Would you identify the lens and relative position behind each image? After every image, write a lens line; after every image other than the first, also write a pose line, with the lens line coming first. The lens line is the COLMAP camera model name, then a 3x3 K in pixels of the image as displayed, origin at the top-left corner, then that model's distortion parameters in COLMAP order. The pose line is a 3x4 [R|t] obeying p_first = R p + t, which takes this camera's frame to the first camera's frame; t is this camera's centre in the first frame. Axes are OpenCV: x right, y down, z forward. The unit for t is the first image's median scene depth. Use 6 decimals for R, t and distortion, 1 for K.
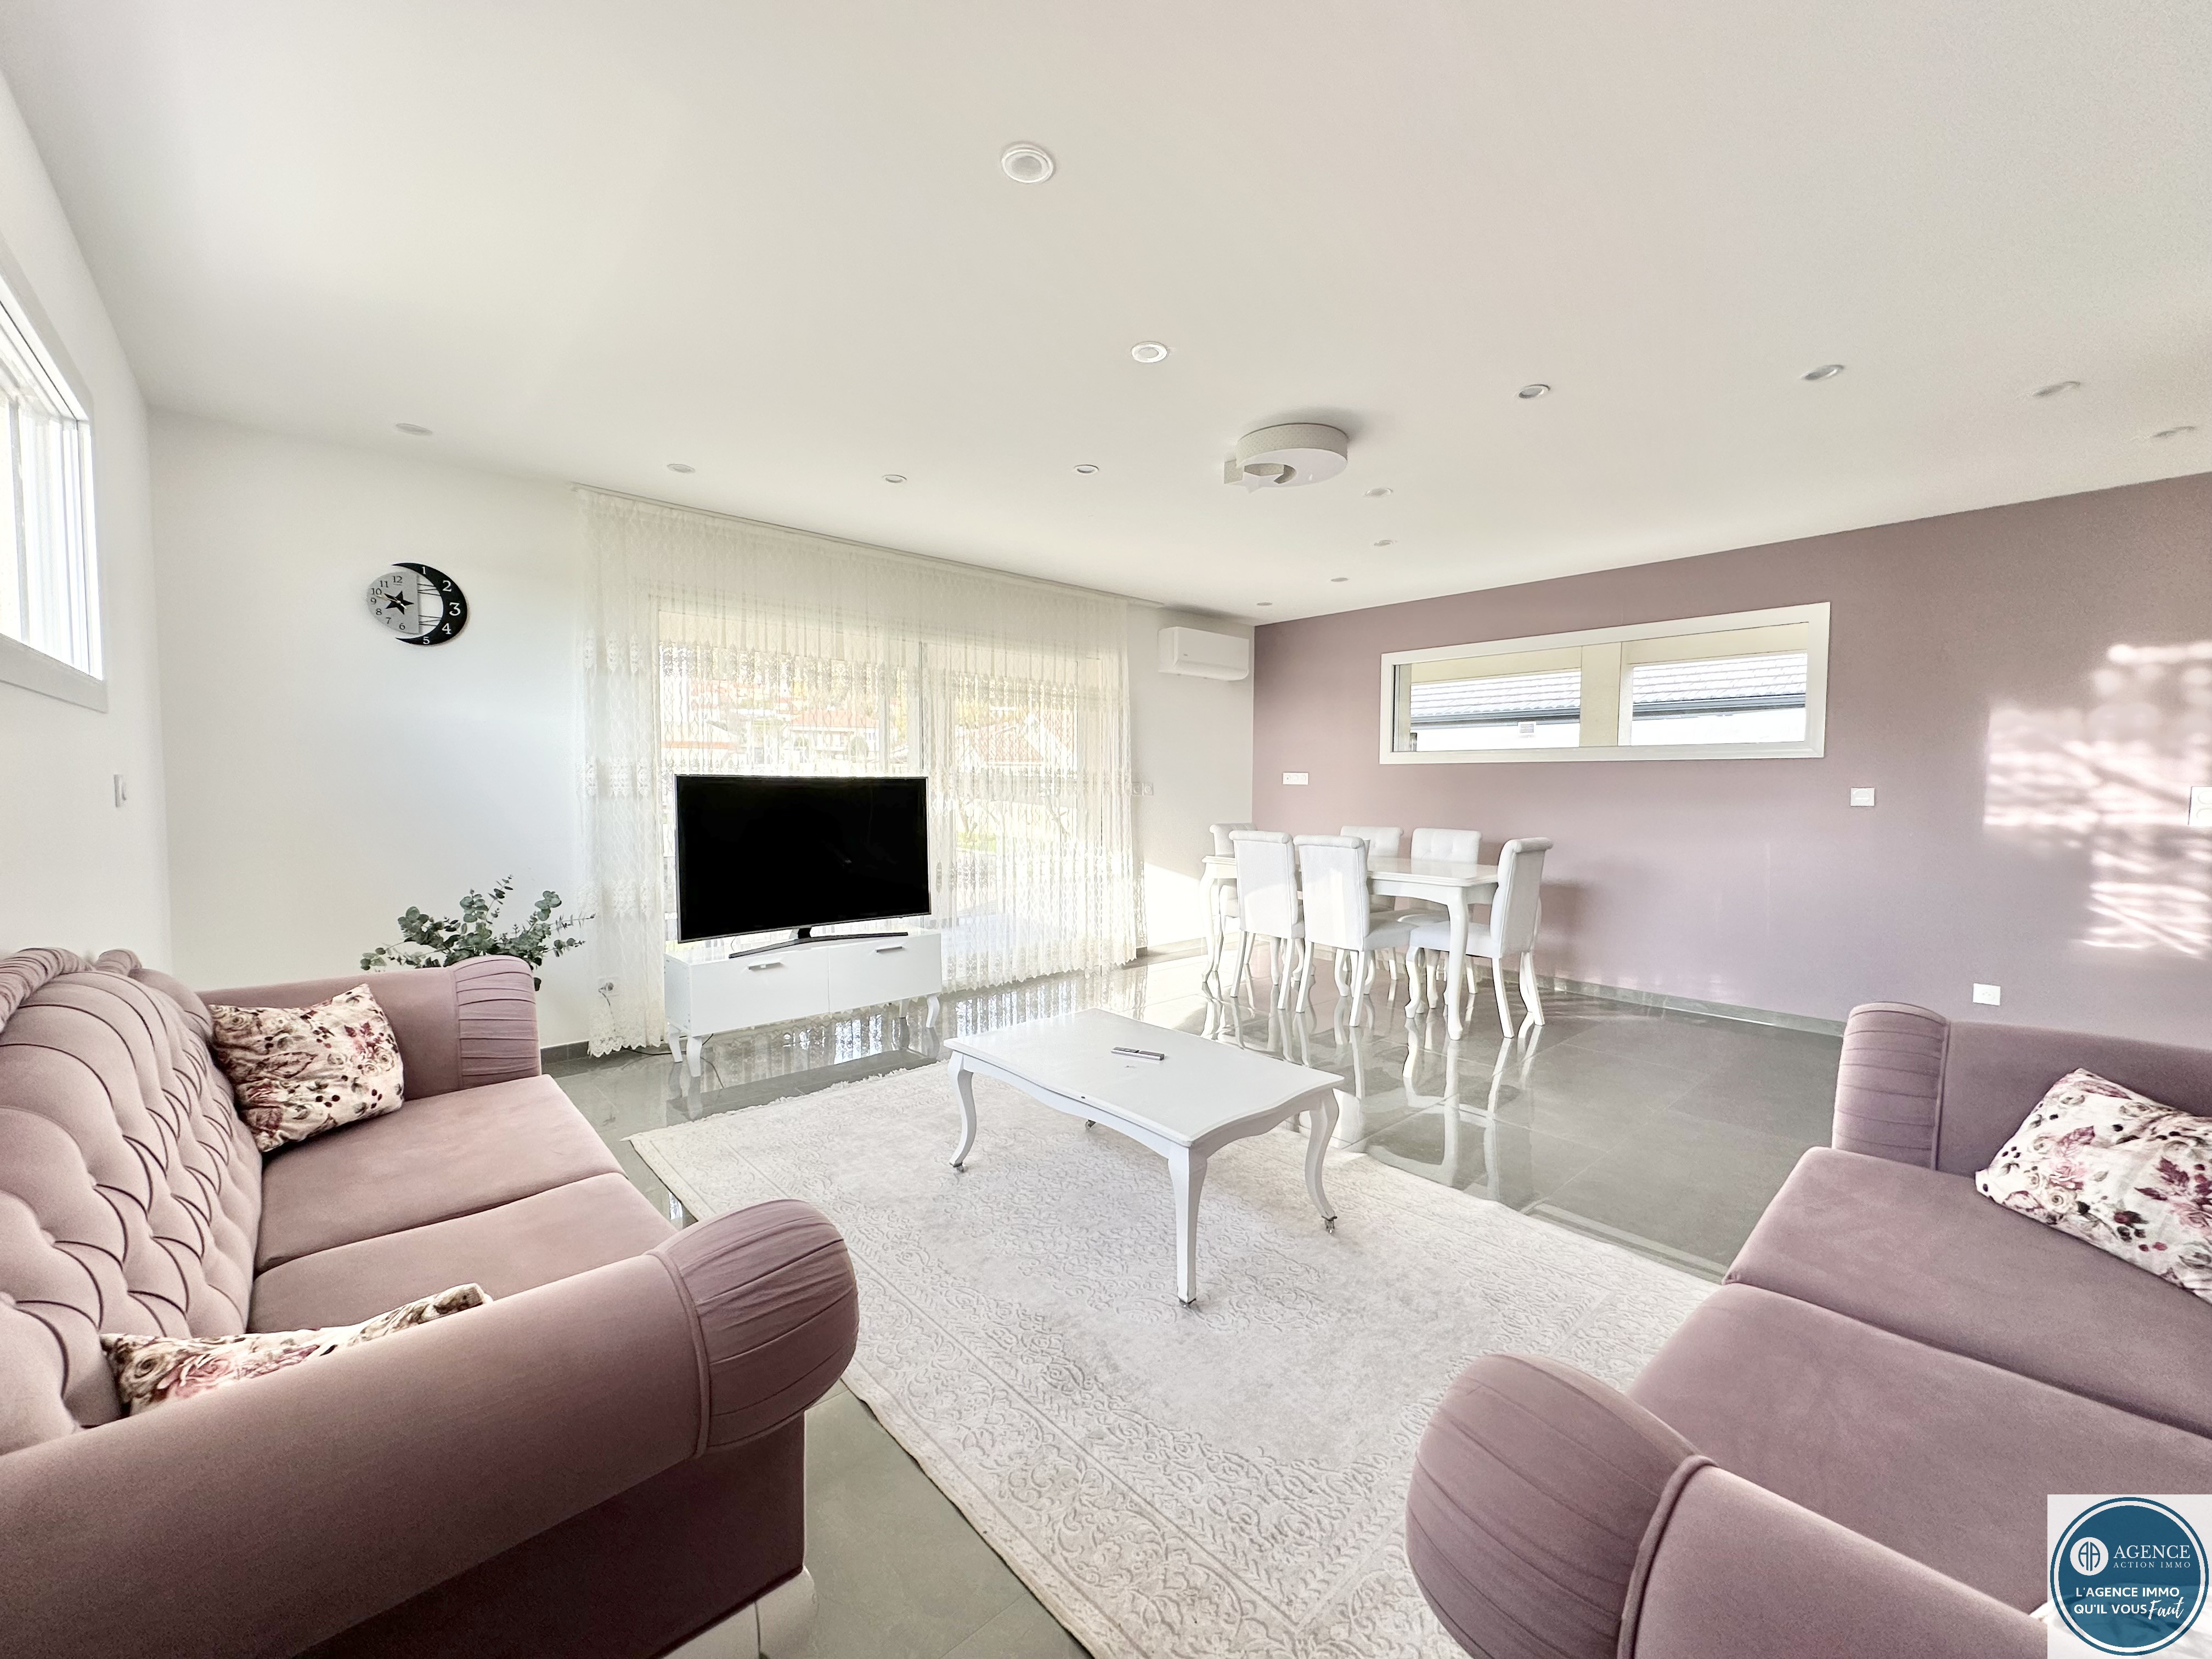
lens RADIAL K [[884.5, 0, 1100.4], [0, 884.5, 828.4], [0, 0, 1]] dist [-0.000590, 0.000223]
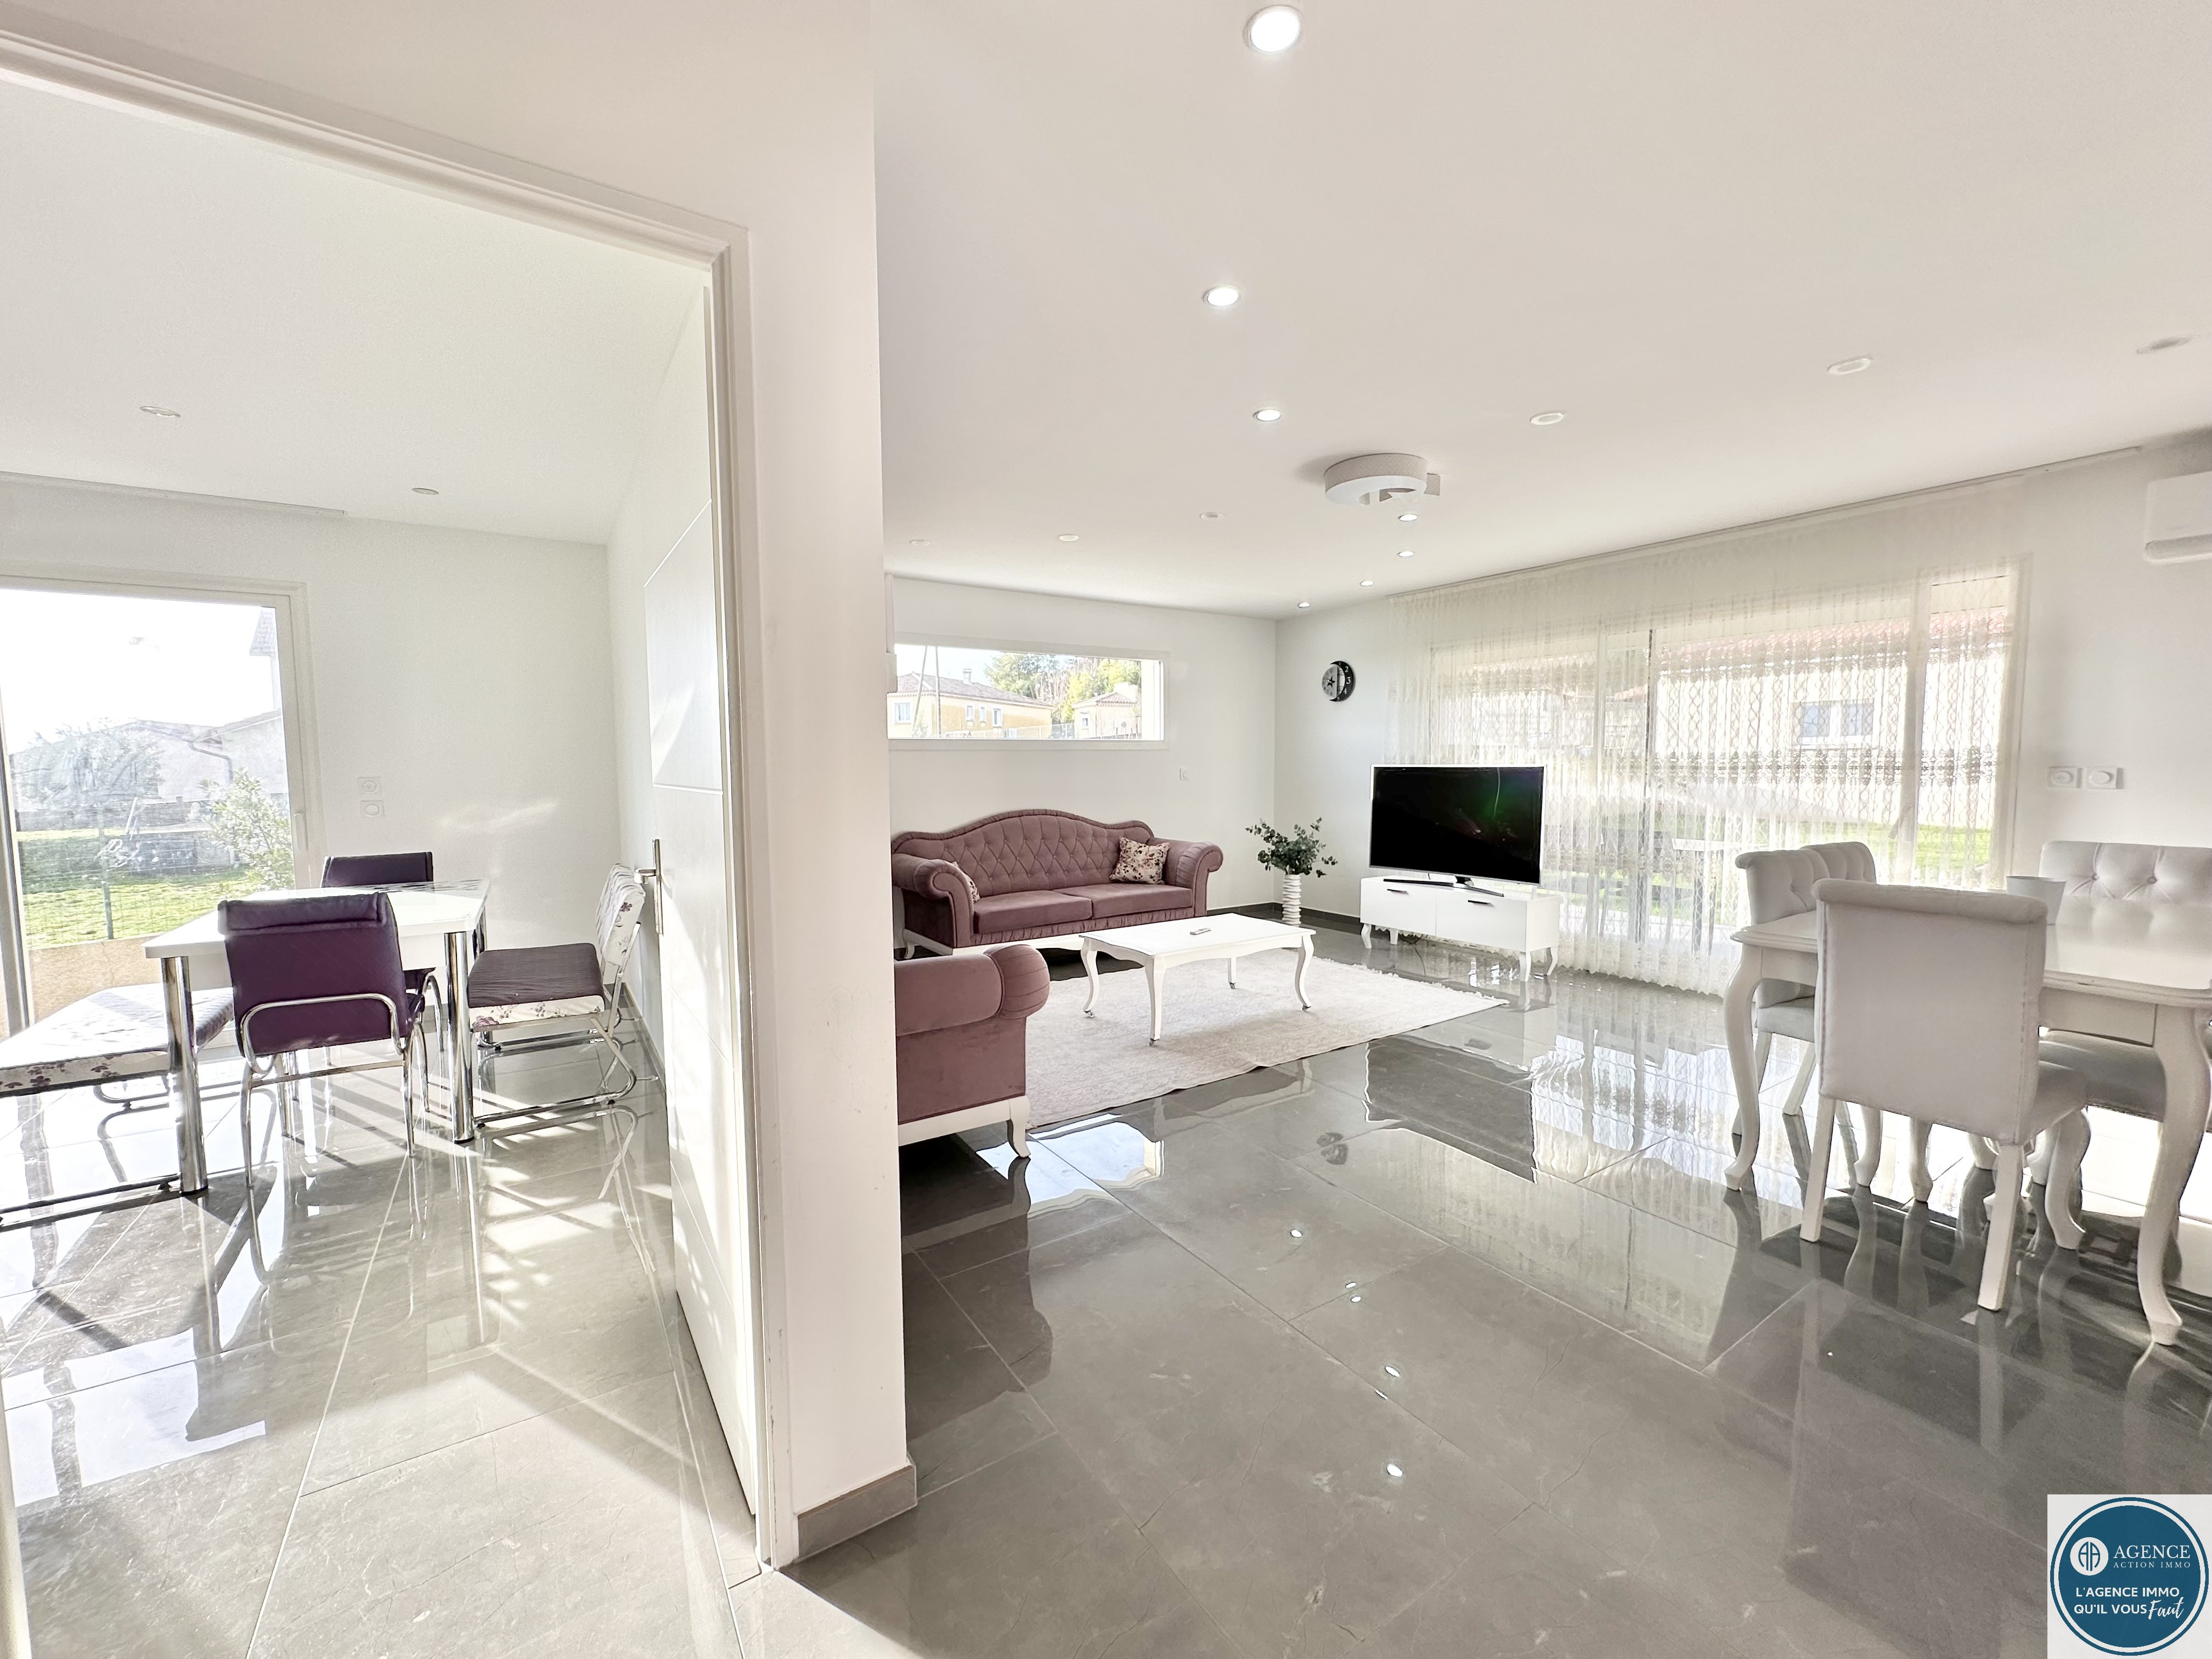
lens RADIAL K [[880.7, 0, 1105.0], [0, 880.7, 827.5], [0, 0, 1]] dist [-0.000619, 0.000411]
pose [[-0.161720, 0.065926, -0.984632, 1.144736], [-0.044429, 0.996268, 0.074002, -0.040215], [0.985836, 0.055714, -0.158187, 0.712699]]
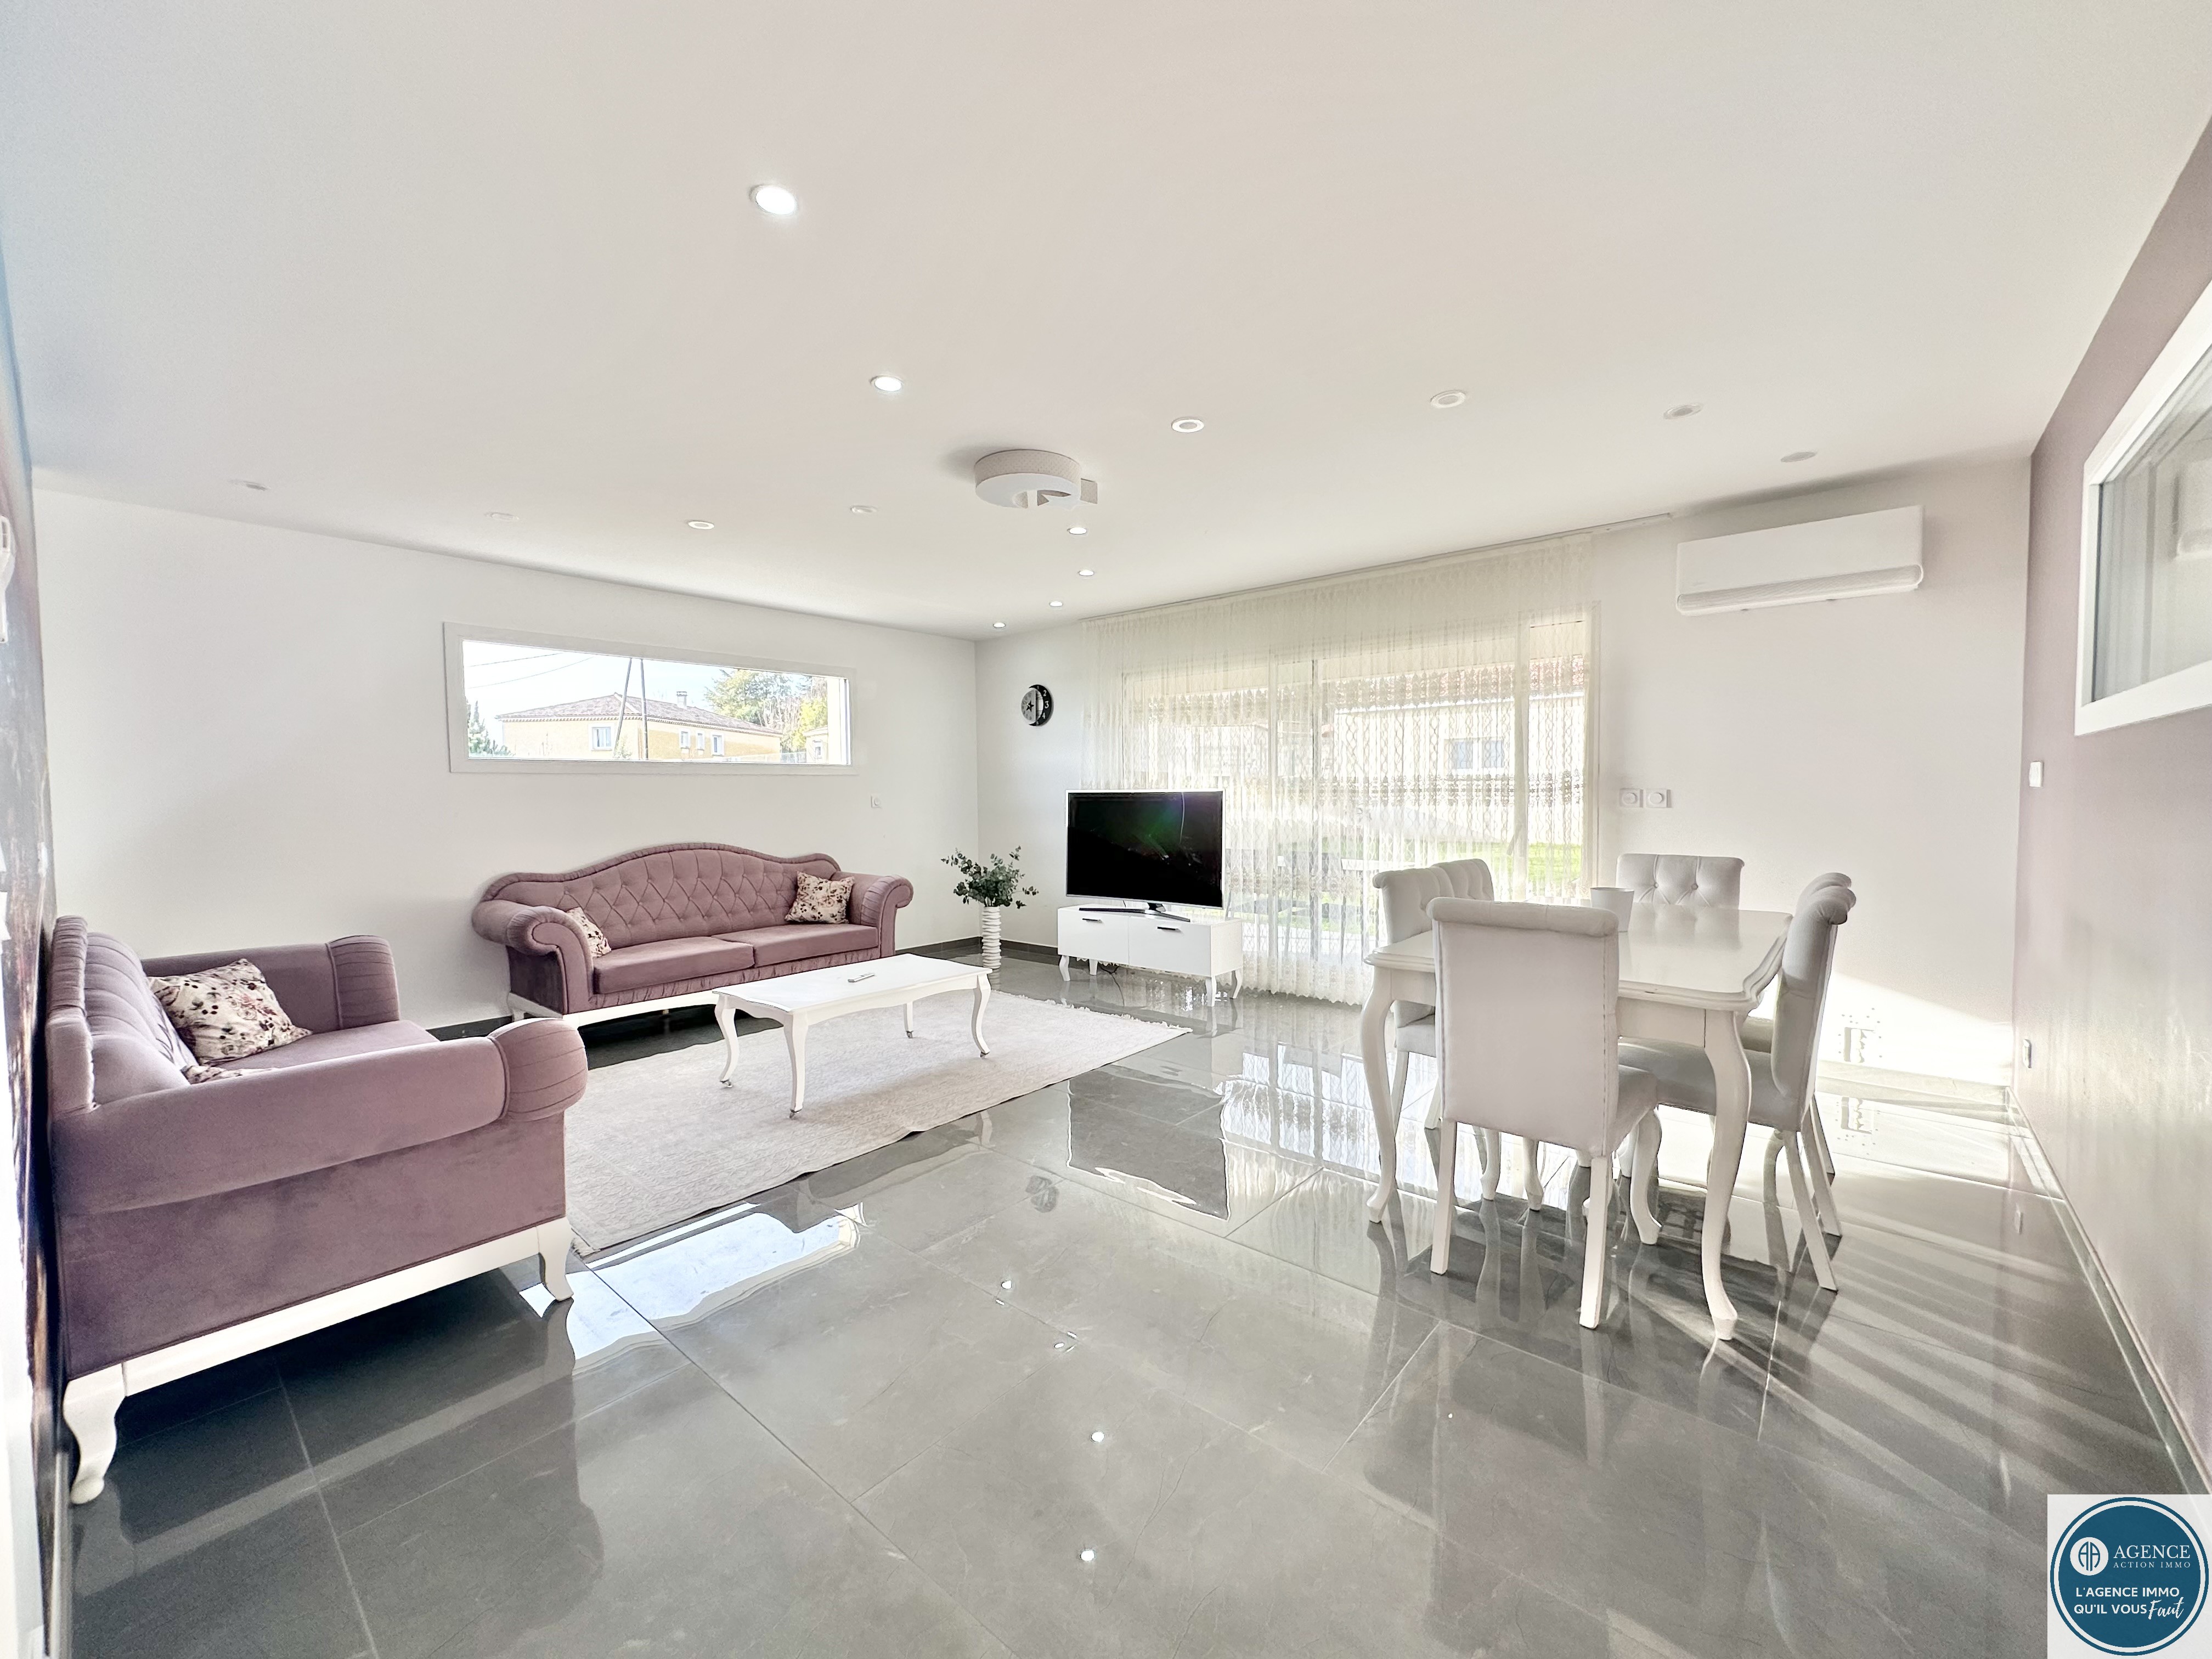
lens RADIAL K [[884.5, 0, 1100.4], [0, 884.5, 828.4], [0, 0, 1]] dist [-0.000590, 0.000223]
pose [[0.121256, 0.032634, -0.992085, 1.042913], [-0.040327, 0.998796, 0.027926, -0.036313], [0.991802, 0.036622, 0.122426, 0.798104]]
